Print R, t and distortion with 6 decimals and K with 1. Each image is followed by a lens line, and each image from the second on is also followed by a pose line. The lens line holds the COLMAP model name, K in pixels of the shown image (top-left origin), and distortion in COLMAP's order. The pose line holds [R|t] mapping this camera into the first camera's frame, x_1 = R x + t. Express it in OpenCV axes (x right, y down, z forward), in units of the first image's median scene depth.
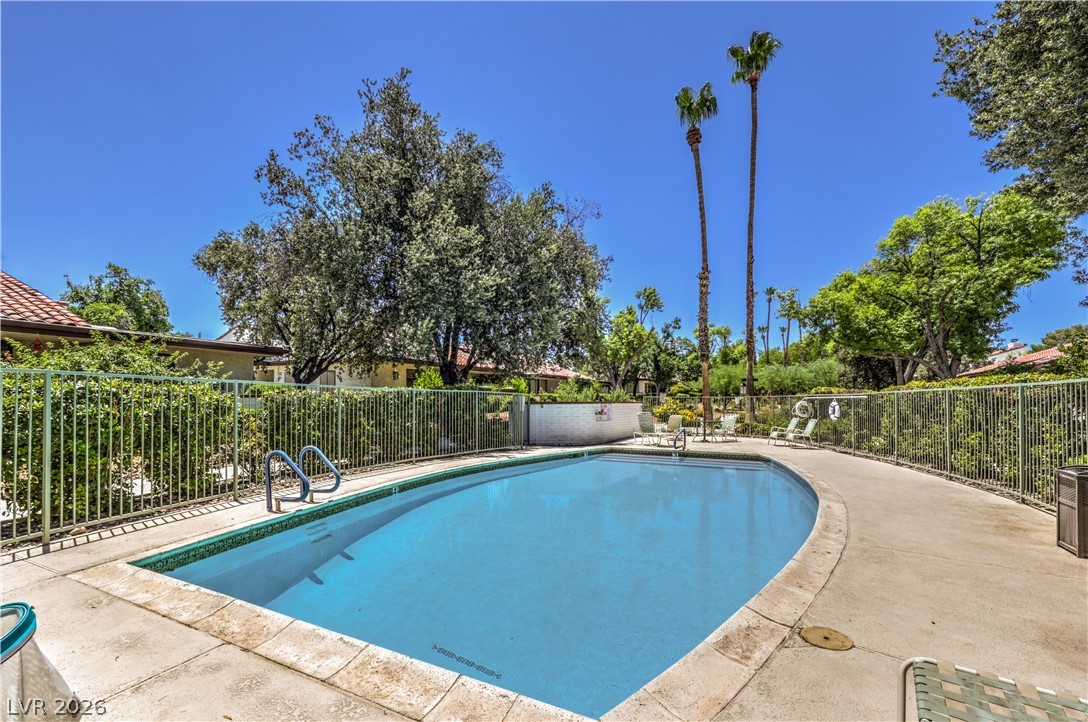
lens RADIAL K [[463.5, 0, 543.3], [0, 463.5, 397.3], [0, 0, 1]] dist [-0.000229, 0.000193]
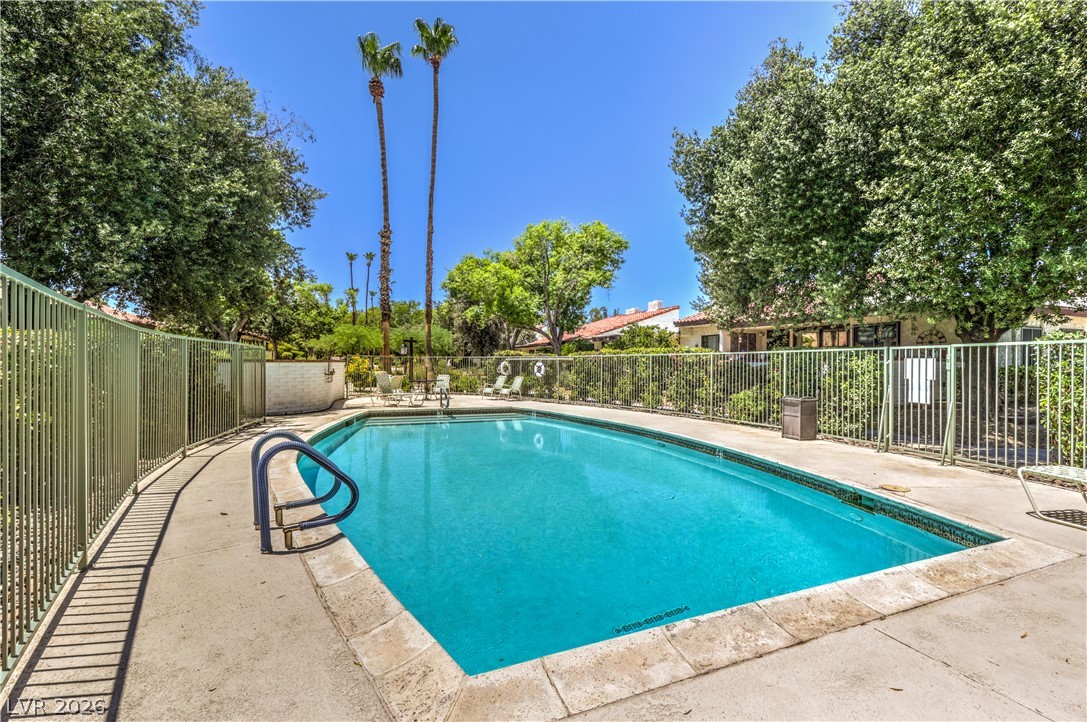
lens RADIAL K [[463.1, 0, 540.4], [0, 463.1, 366.5], [0, 0, 1]] dist [-0.000229, 0.000193]
pose [[0.647294, 0.001607, 0.762239, -0.206767], [-0.016536, 0.999792, 0.011934, 0.003365], [-0.762061, -0.020329, 0.647186, 0.105625]]
